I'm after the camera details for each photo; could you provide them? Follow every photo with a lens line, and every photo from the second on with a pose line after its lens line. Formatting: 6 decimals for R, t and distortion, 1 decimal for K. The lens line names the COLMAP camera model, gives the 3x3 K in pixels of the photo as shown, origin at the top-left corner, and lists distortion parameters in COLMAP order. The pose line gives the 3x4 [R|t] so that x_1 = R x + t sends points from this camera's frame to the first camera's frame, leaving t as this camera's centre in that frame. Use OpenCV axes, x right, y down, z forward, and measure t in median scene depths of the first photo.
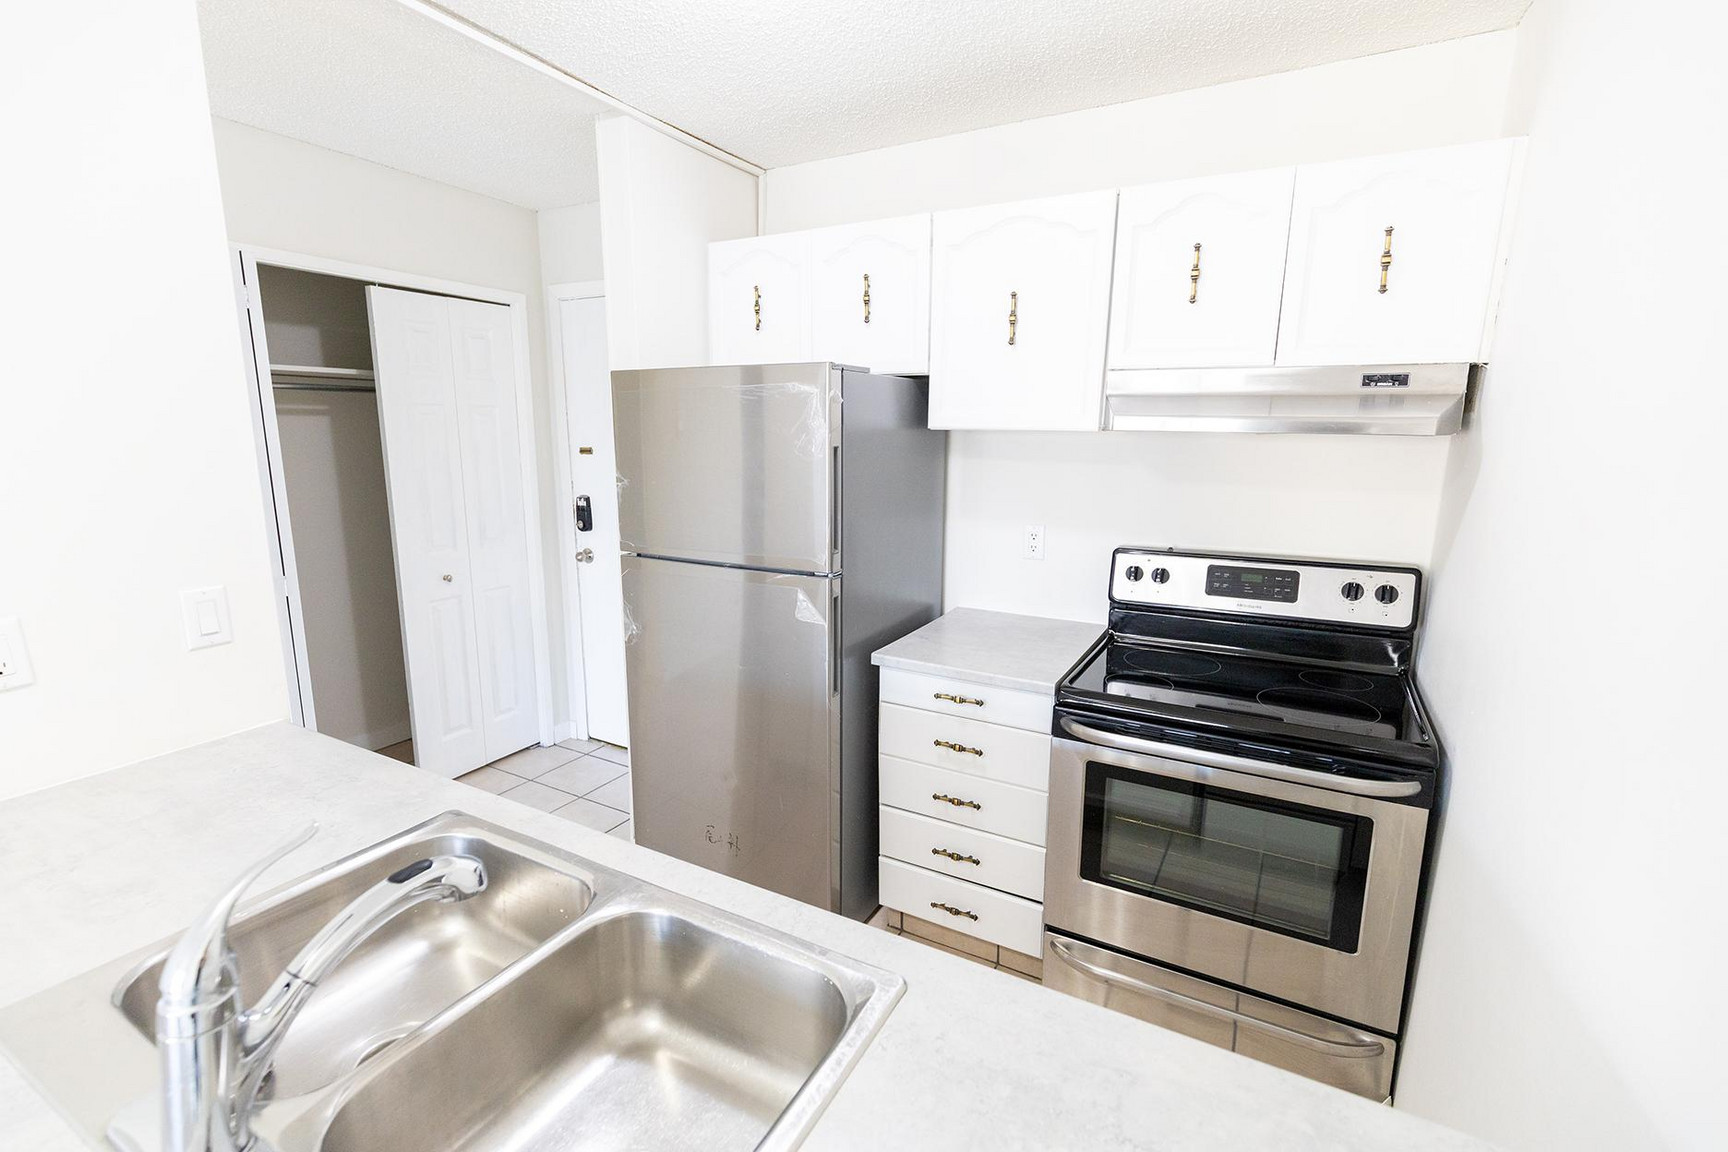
lens RADIAL K [[809.2, 0, 853.6], [0, 809.2, 577.0], [0, 0, 1]] dist [0.001760, 0.000391]
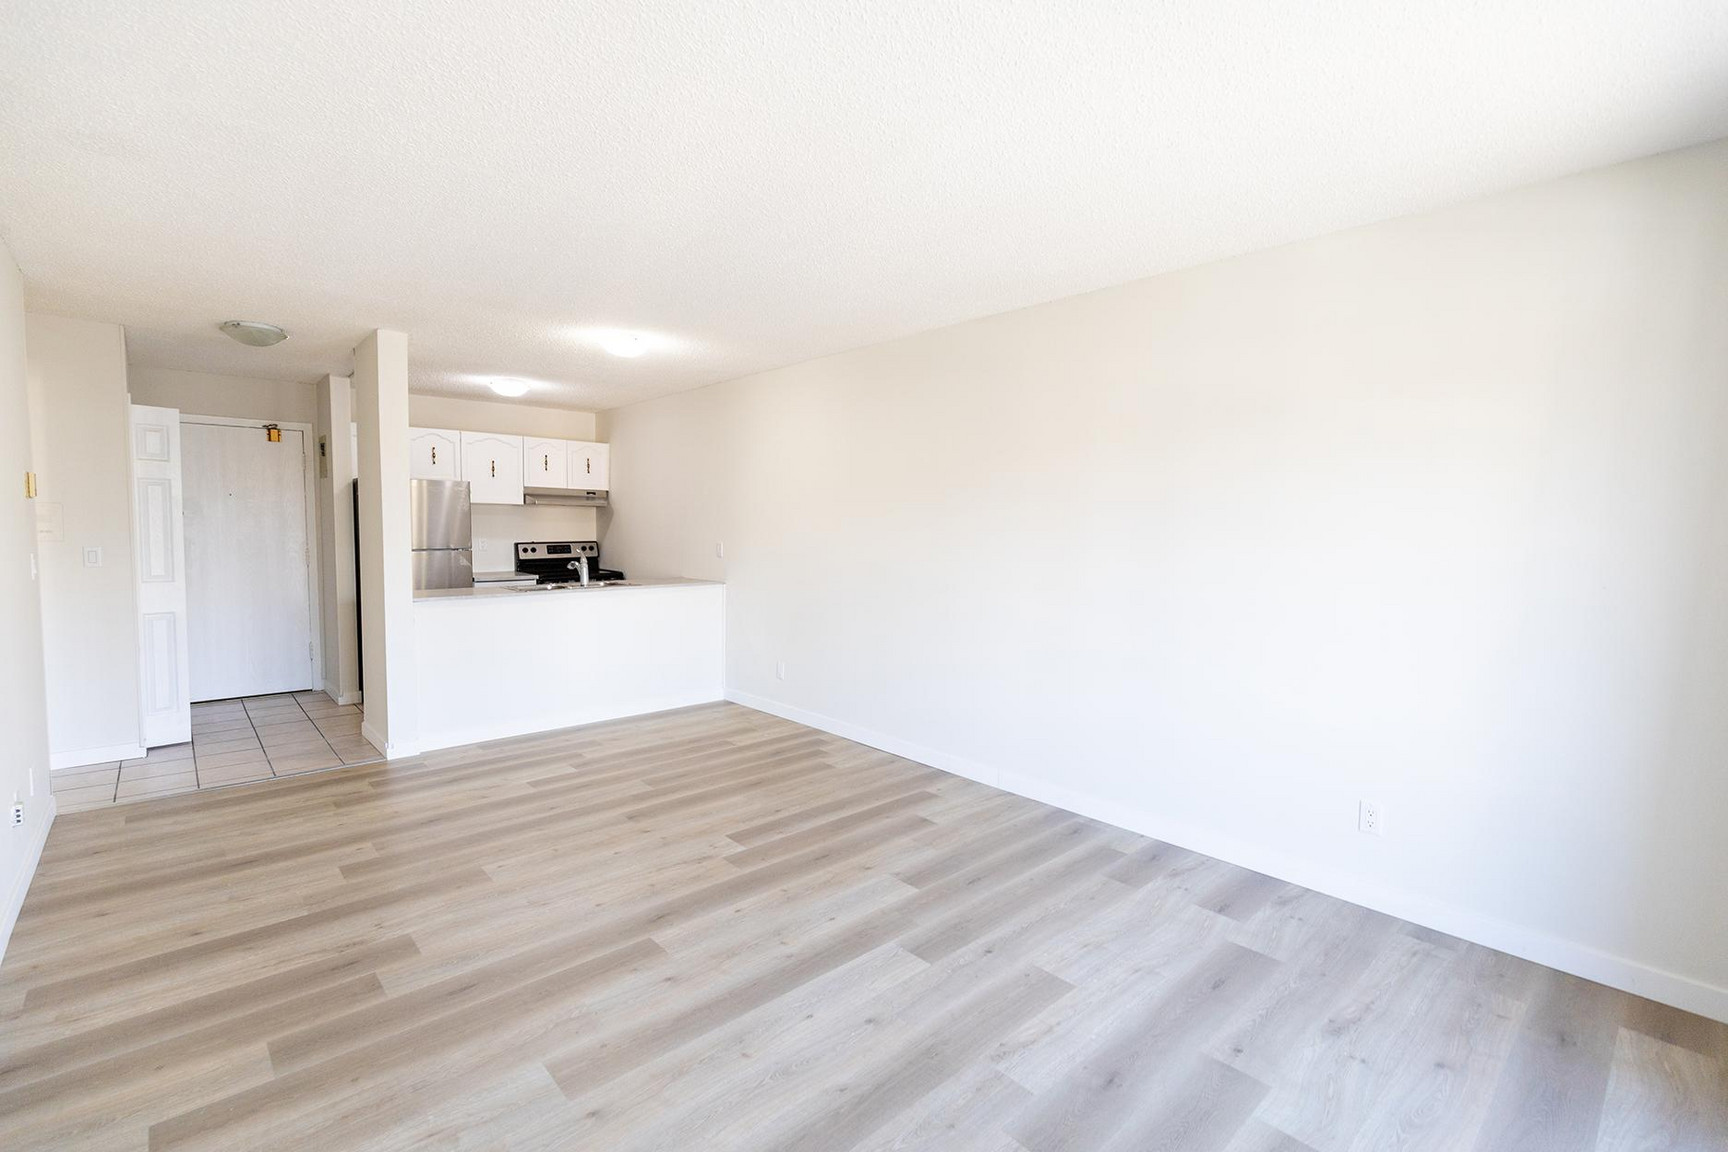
lens RADIAL K [[763.4, 0, 864.0], [0, 763.4, 576.0], [0, 0, 1]] dist [0.002604, -0.000049]
pose [[0.310390, -0.066131, 0.948306, -2.280893], [0.174872, 0.984525, 0.011419, 0.320676], [-0.934386, 0.162288, 0.317151, -1.270753]]
